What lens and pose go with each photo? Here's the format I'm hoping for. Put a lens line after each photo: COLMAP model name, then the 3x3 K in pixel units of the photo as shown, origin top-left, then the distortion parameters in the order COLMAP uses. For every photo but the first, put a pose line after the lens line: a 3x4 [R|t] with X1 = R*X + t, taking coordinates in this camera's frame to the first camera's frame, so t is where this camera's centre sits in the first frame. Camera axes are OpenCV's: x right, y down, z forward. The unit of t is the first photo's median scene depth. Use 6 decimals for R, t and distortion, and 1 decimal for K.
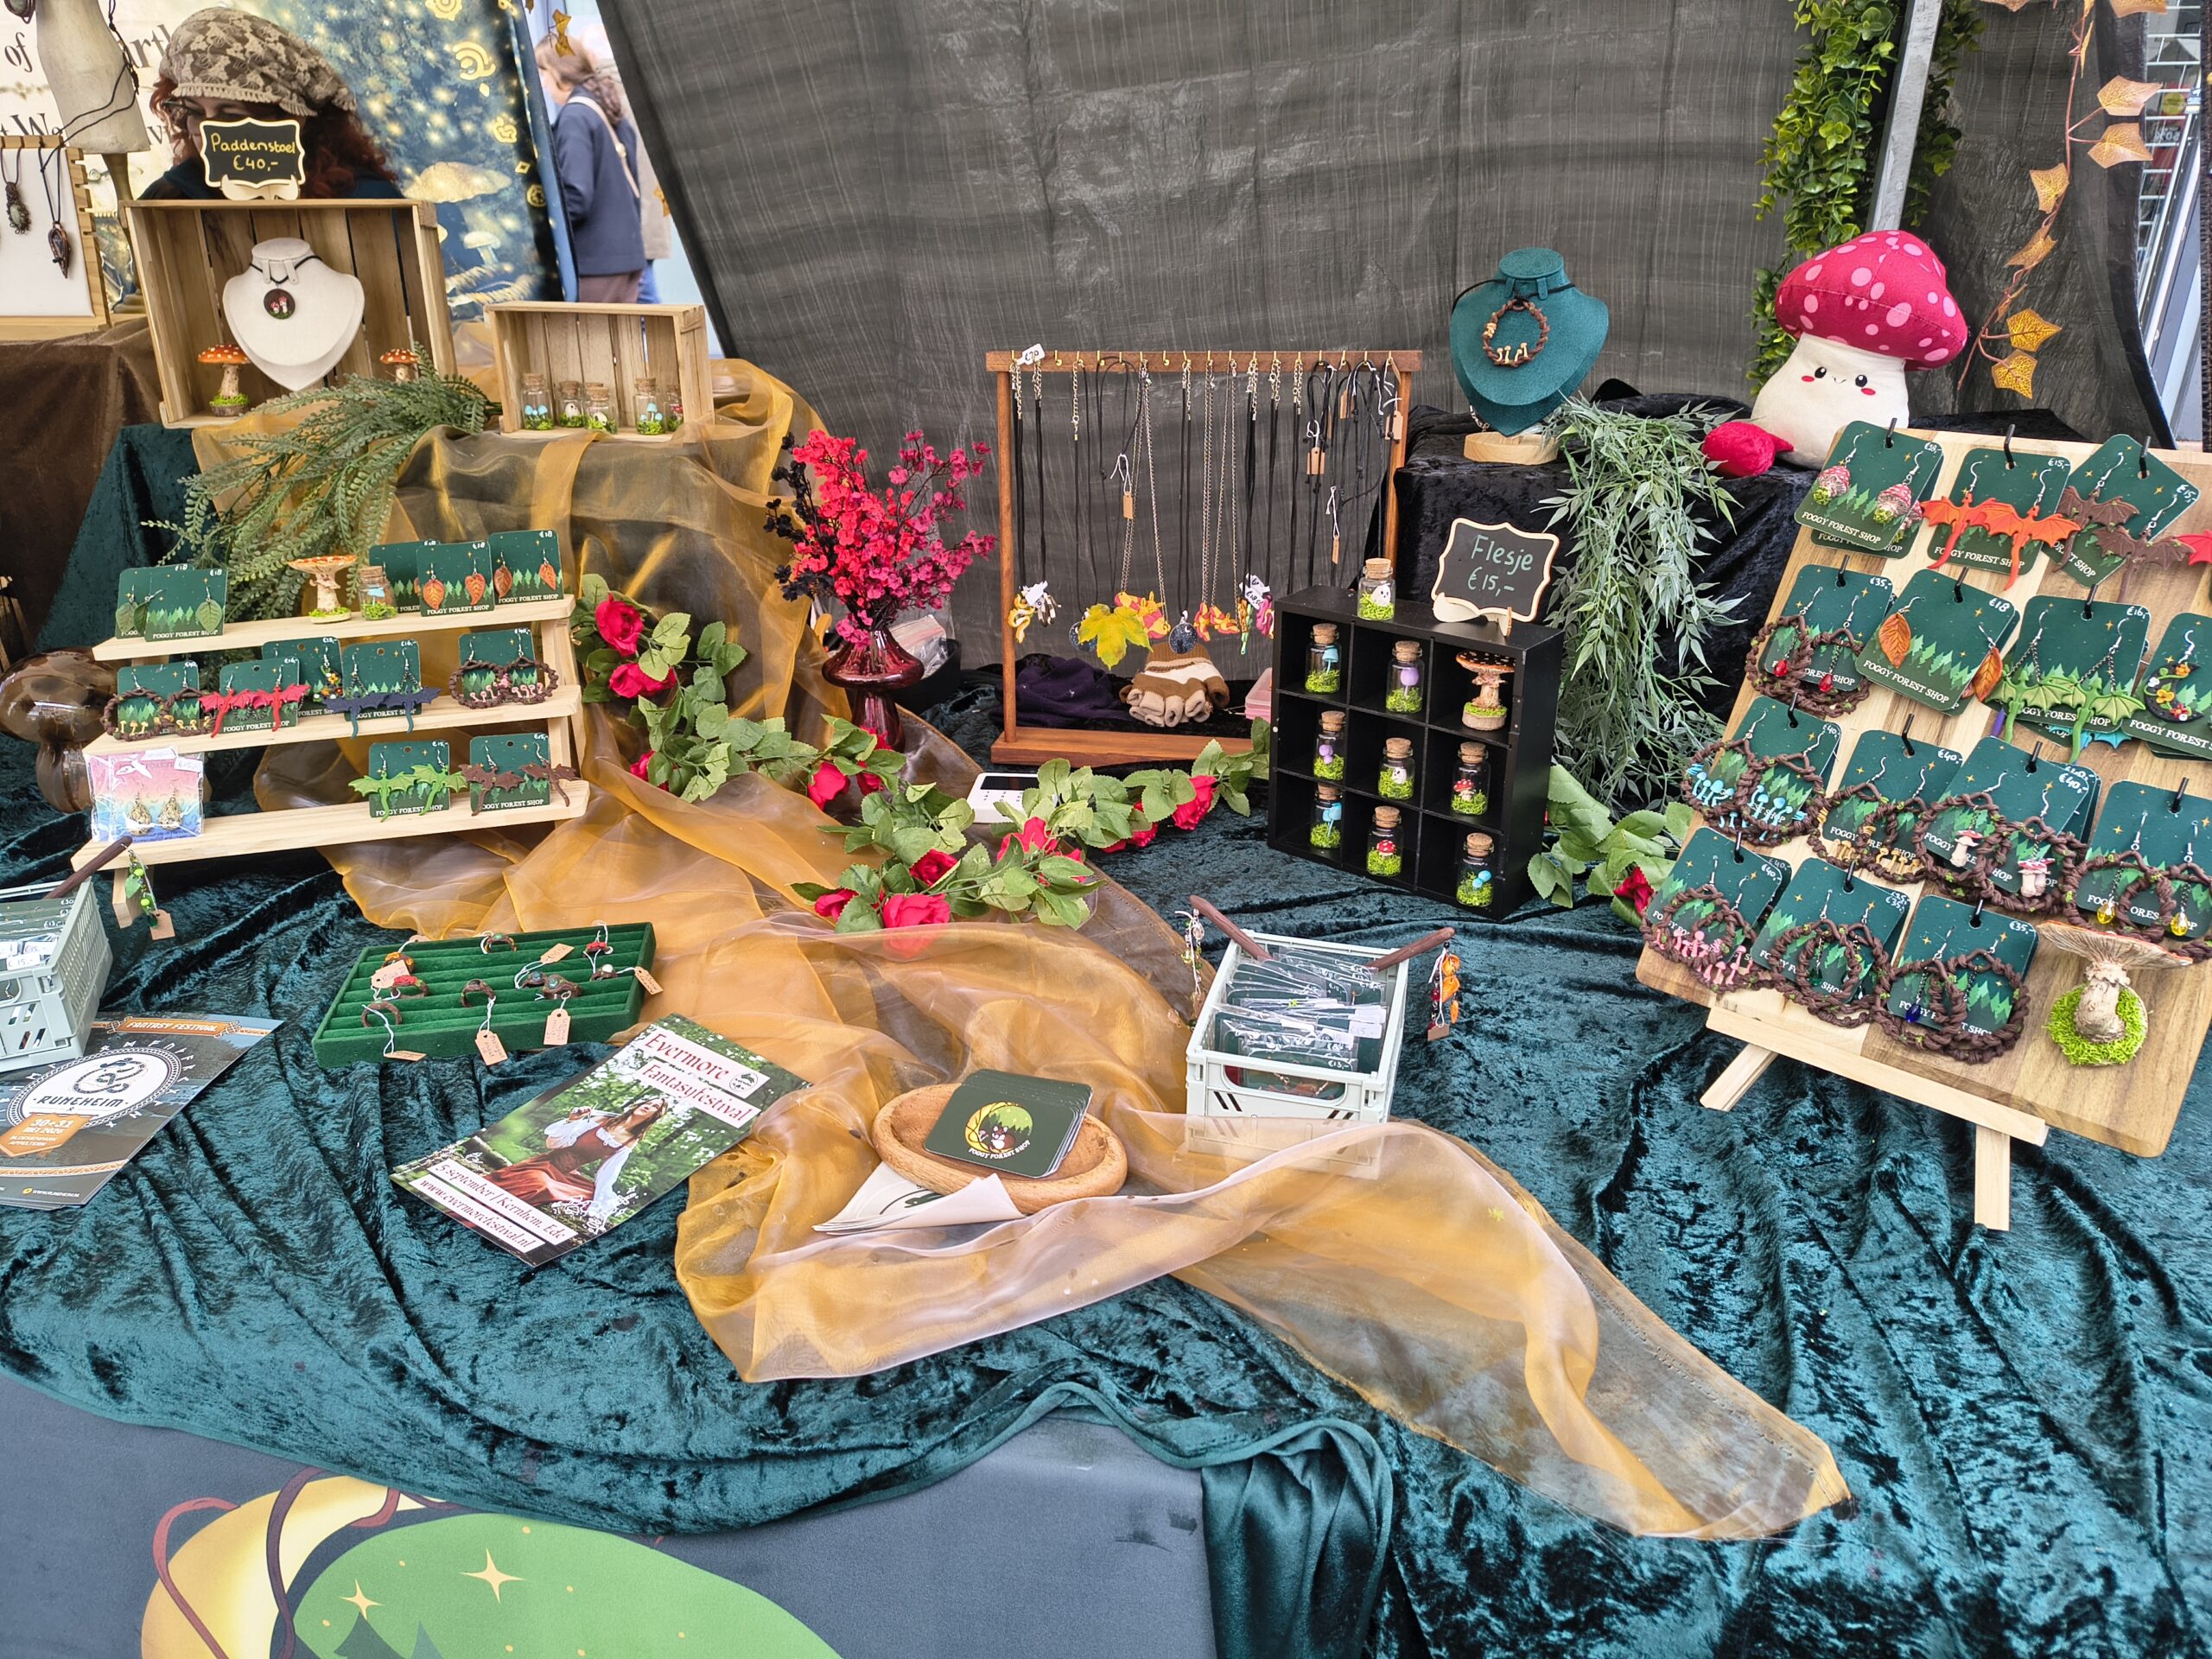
lens RADIAL K [[1586.0, 0, 1065.5], [0, 1586.0, 826.2], [0, 0, 1]] dist [0.076497, -0.103260]
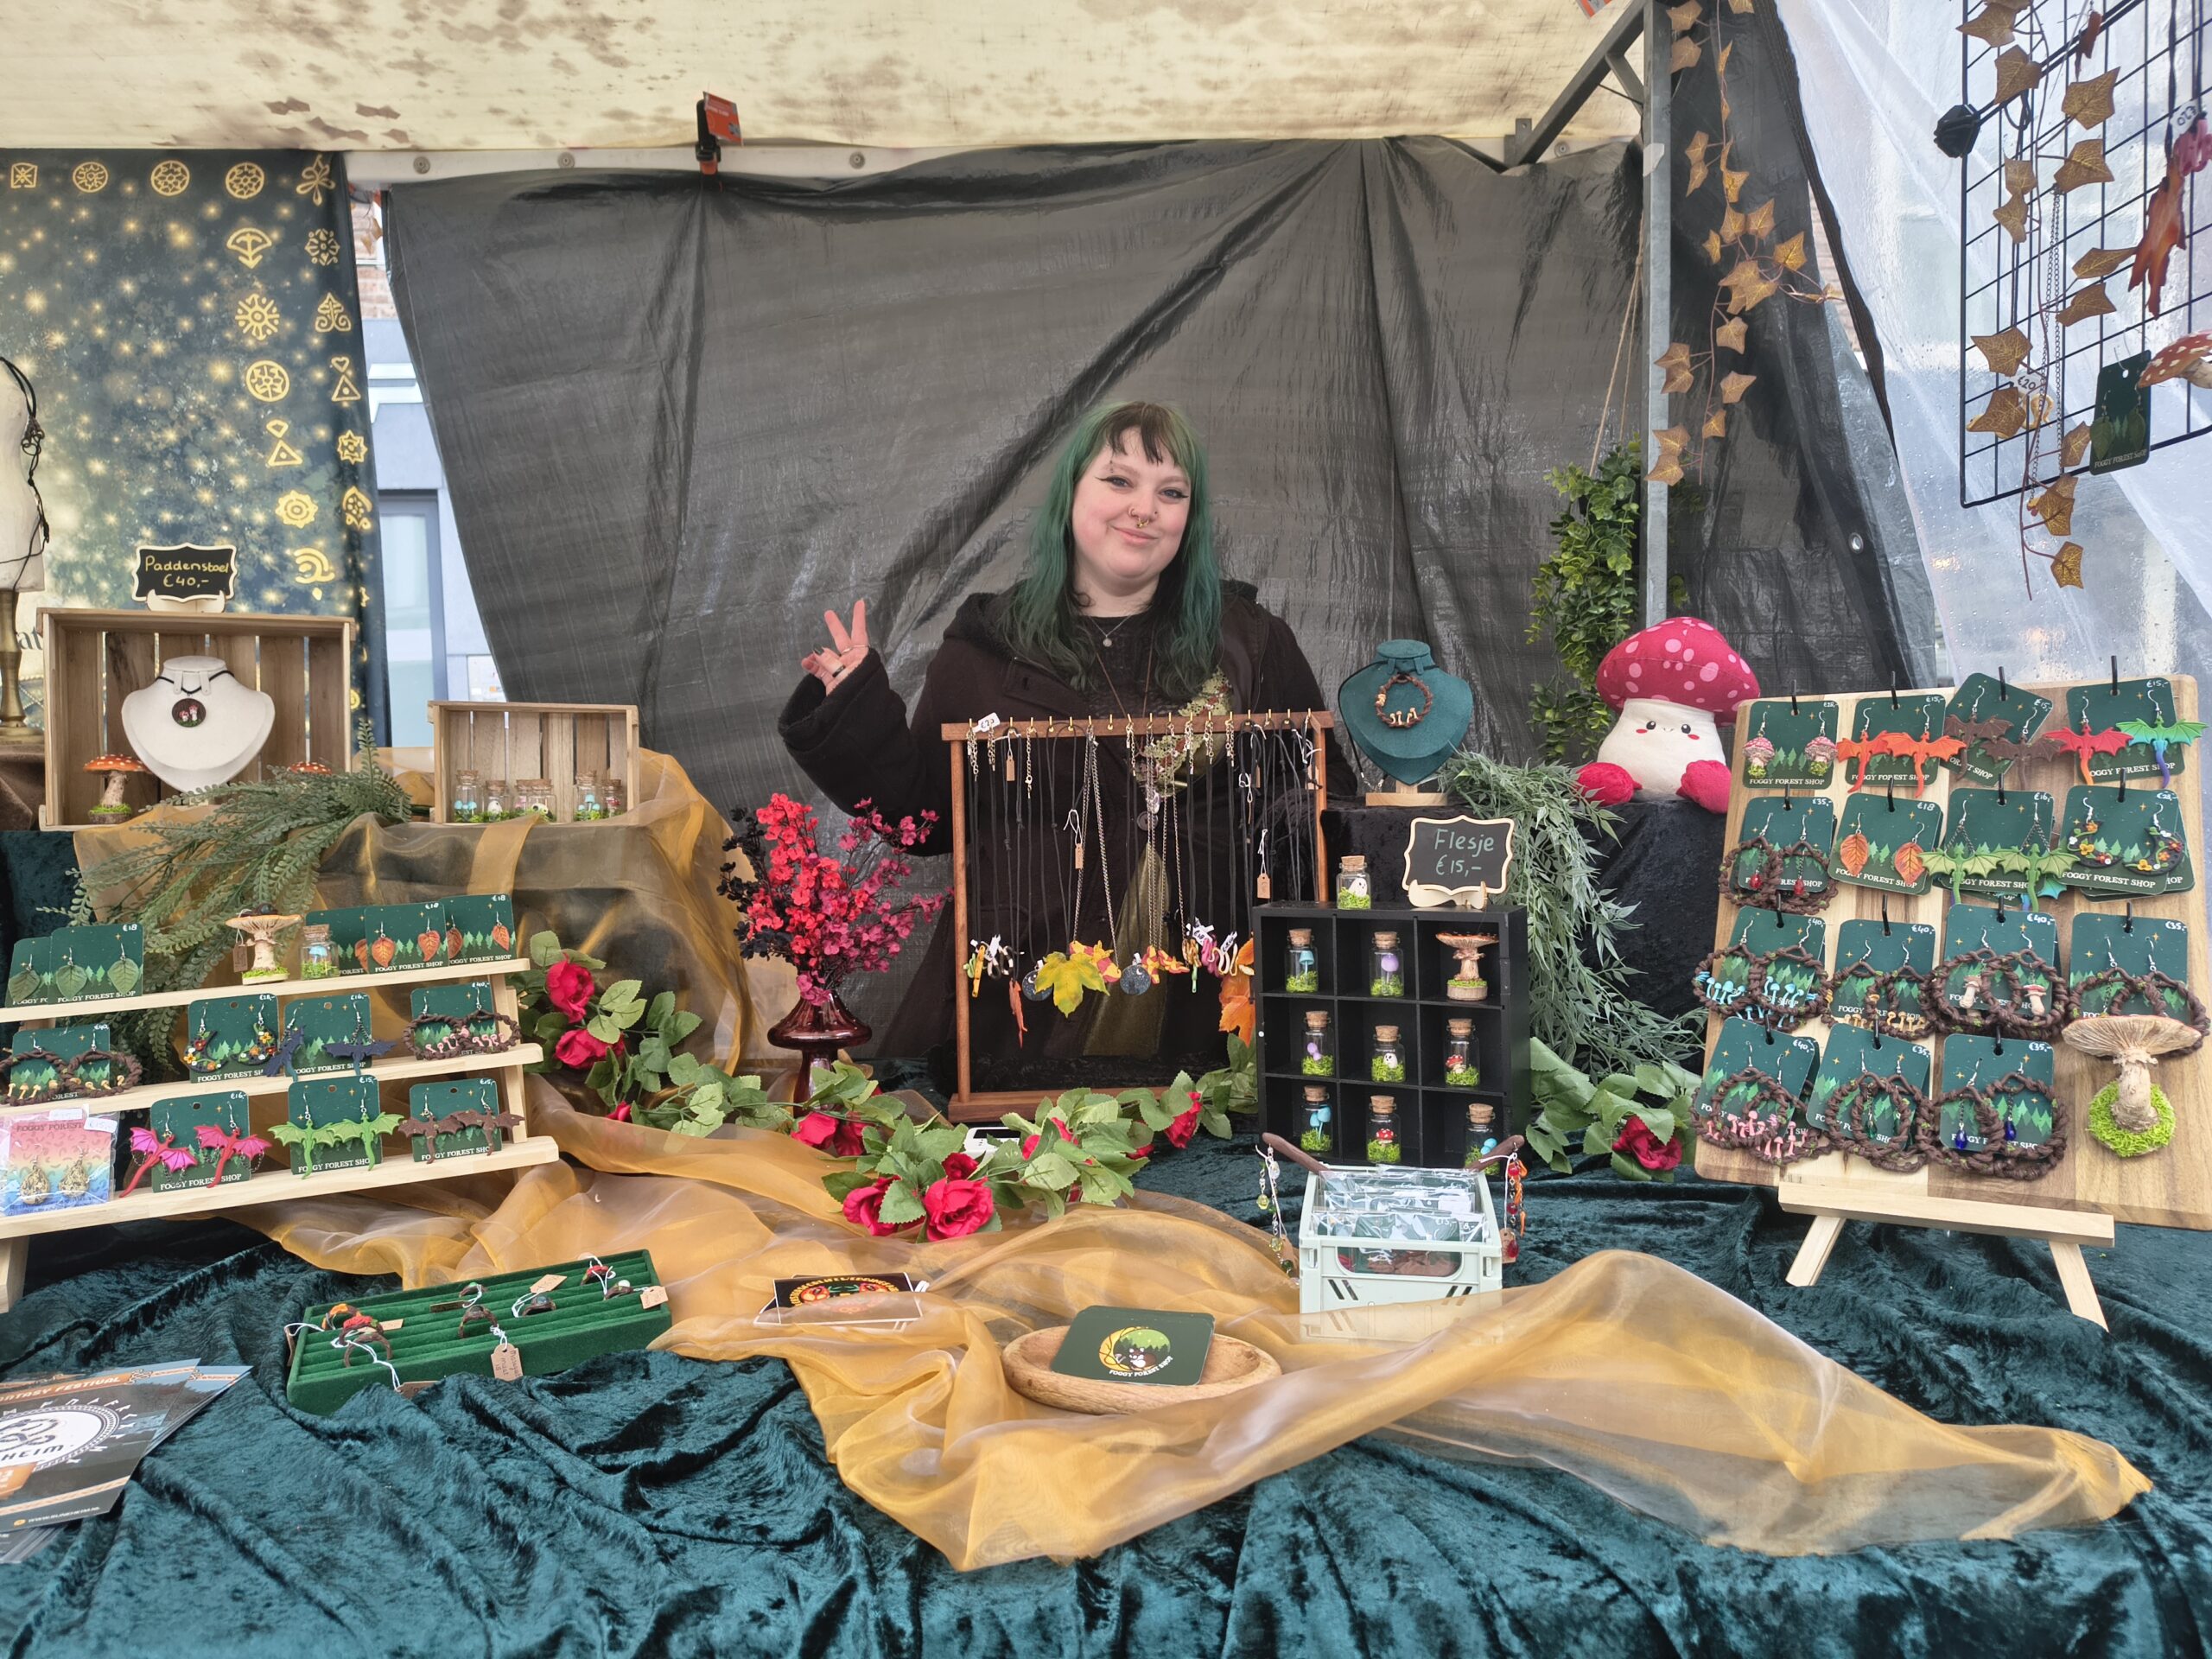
lens RADIAL K [[1551.7, 0, 1095.0], [0, 1551.7, 837.7], [0, 0, 1]] dist [0.064216, -0.092870]
pose [[0.974307, -0.016921, 0.224589, -0.212058], [0.096614, 0.932168, -0.348896, 0.173648], [-0.203451, 0.361630, 0.909853, 0.052575]]
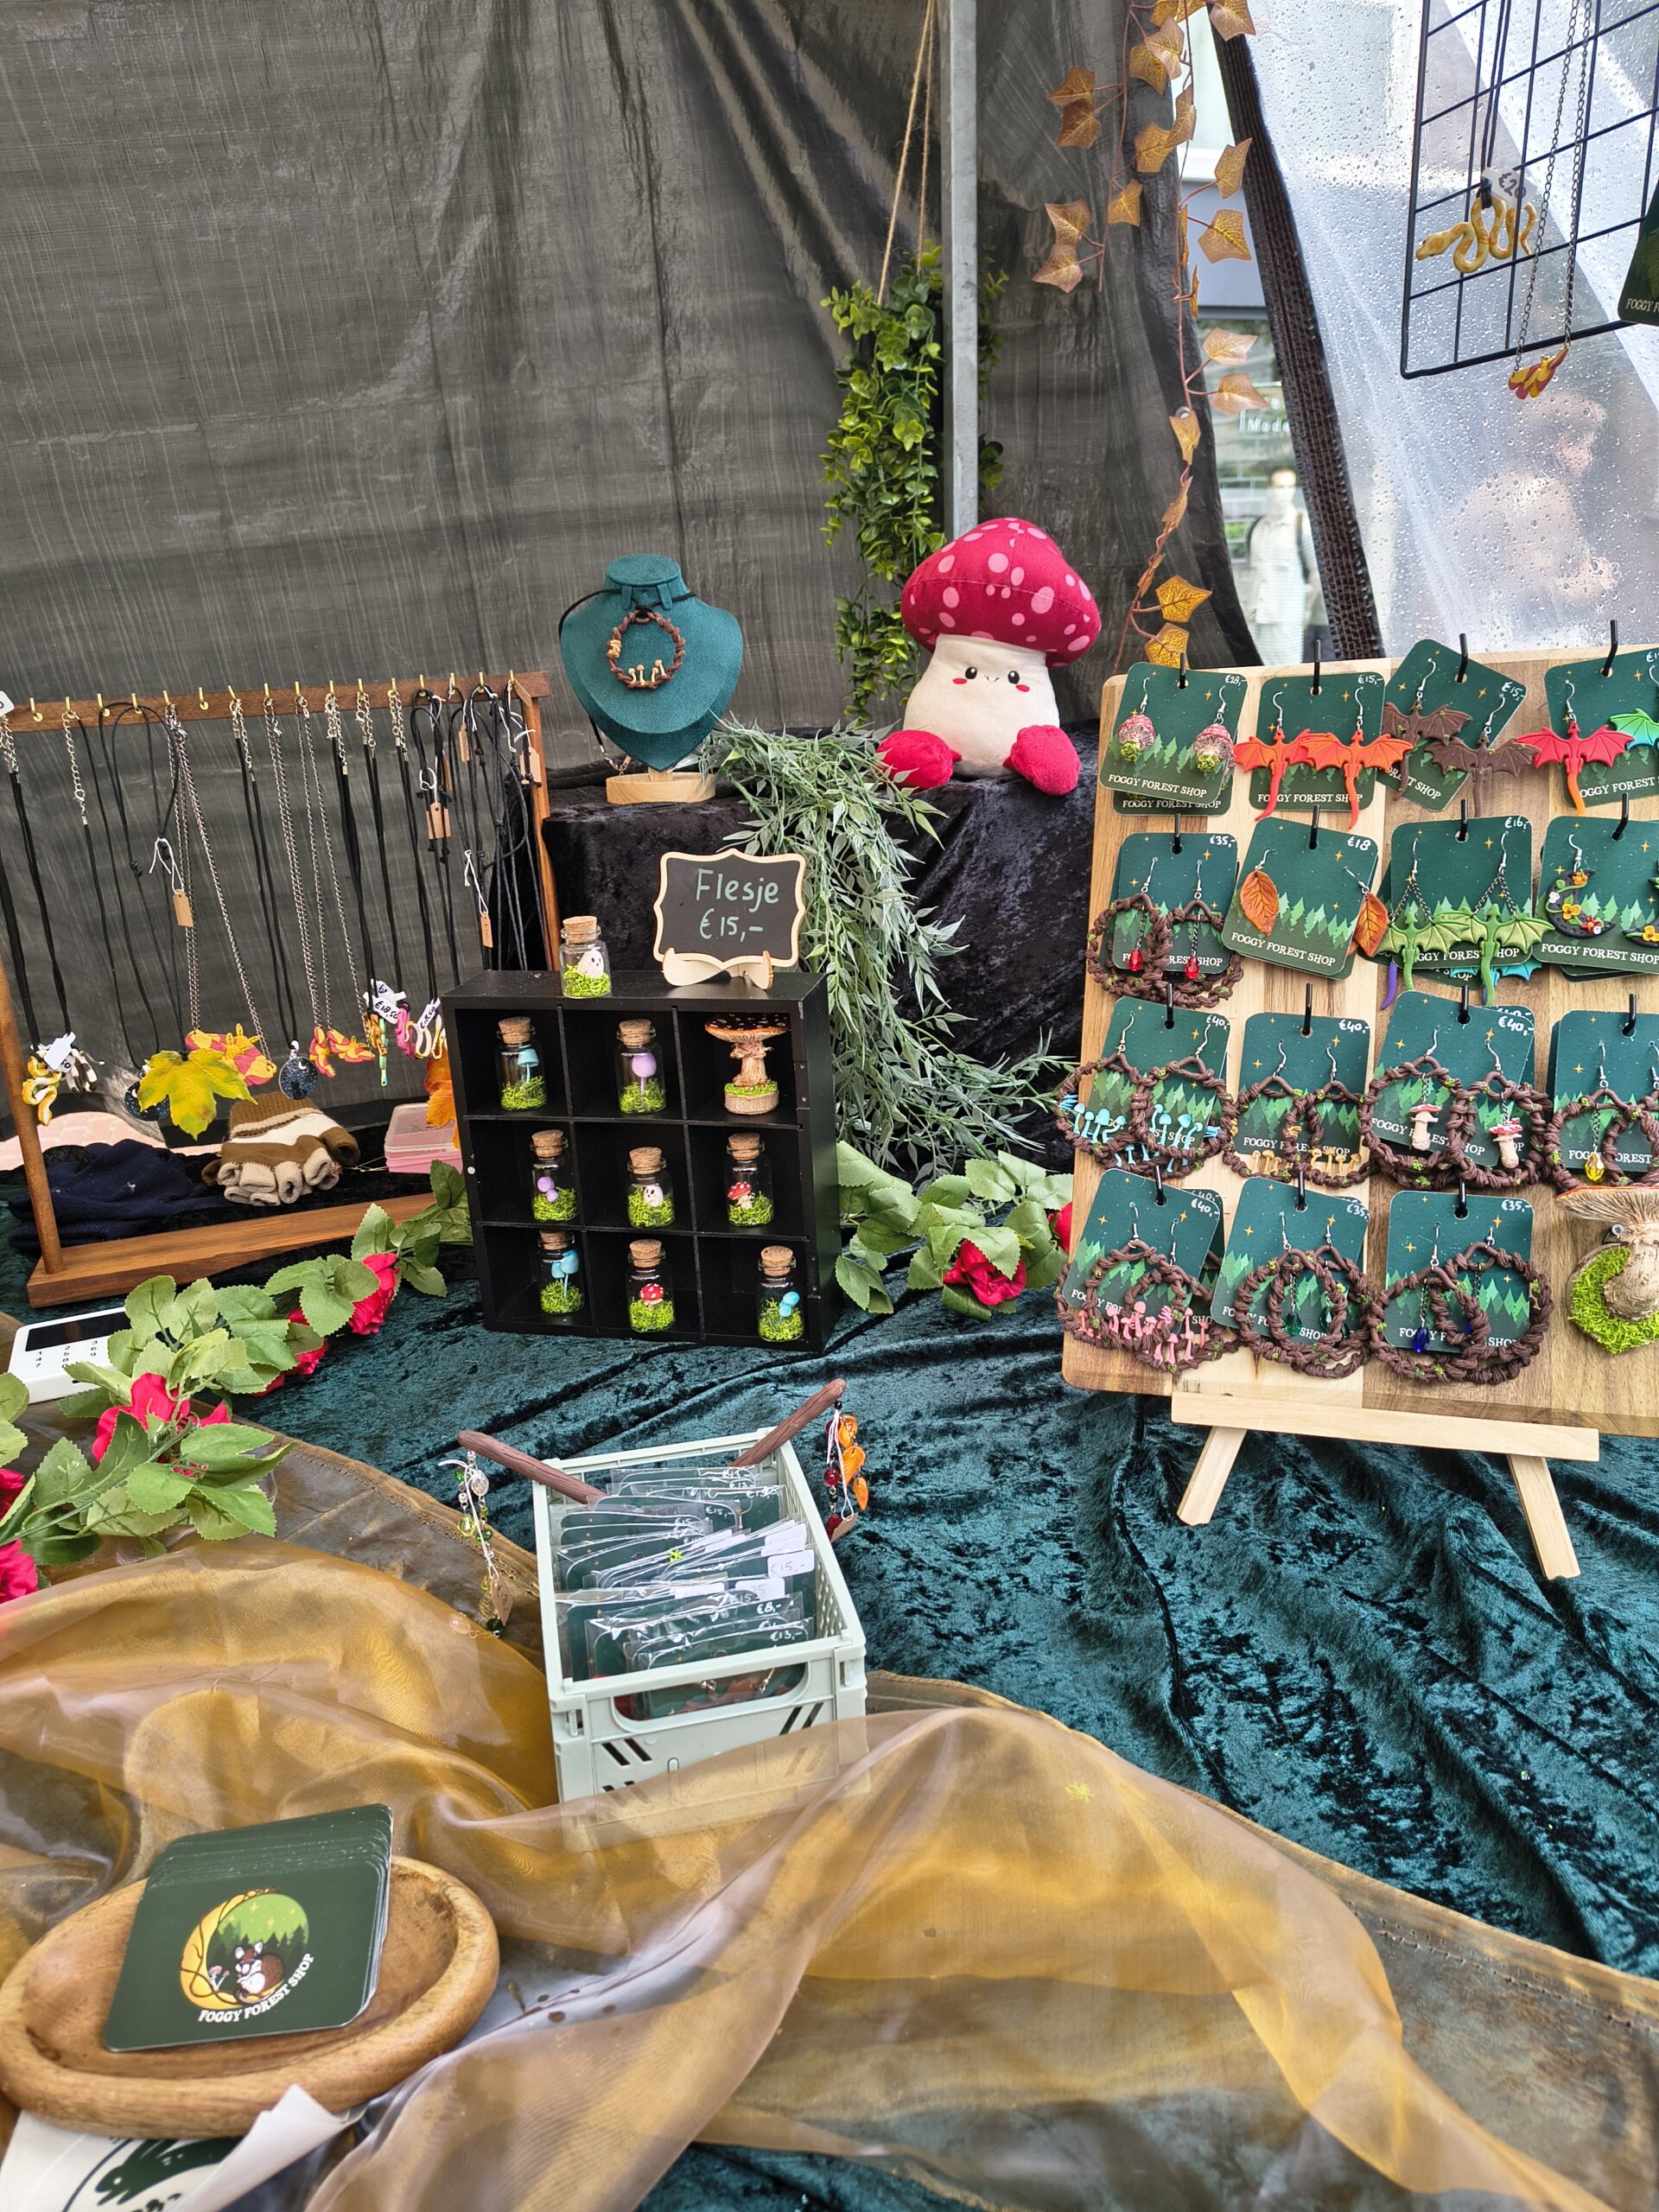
lens RADIAL K [[1551.7, 0, 824.3], [0, 1551.7, 1097.4], [0, 0, 1]] dist [0.064216, -0.092870]
pose [[0.873629, -0.173599, 0.454571, -0.048795], [0.223441, 0.973000, -0.057841, -0.016571], [-0.432257, 0.152102, 0.888830, 0.303129]]
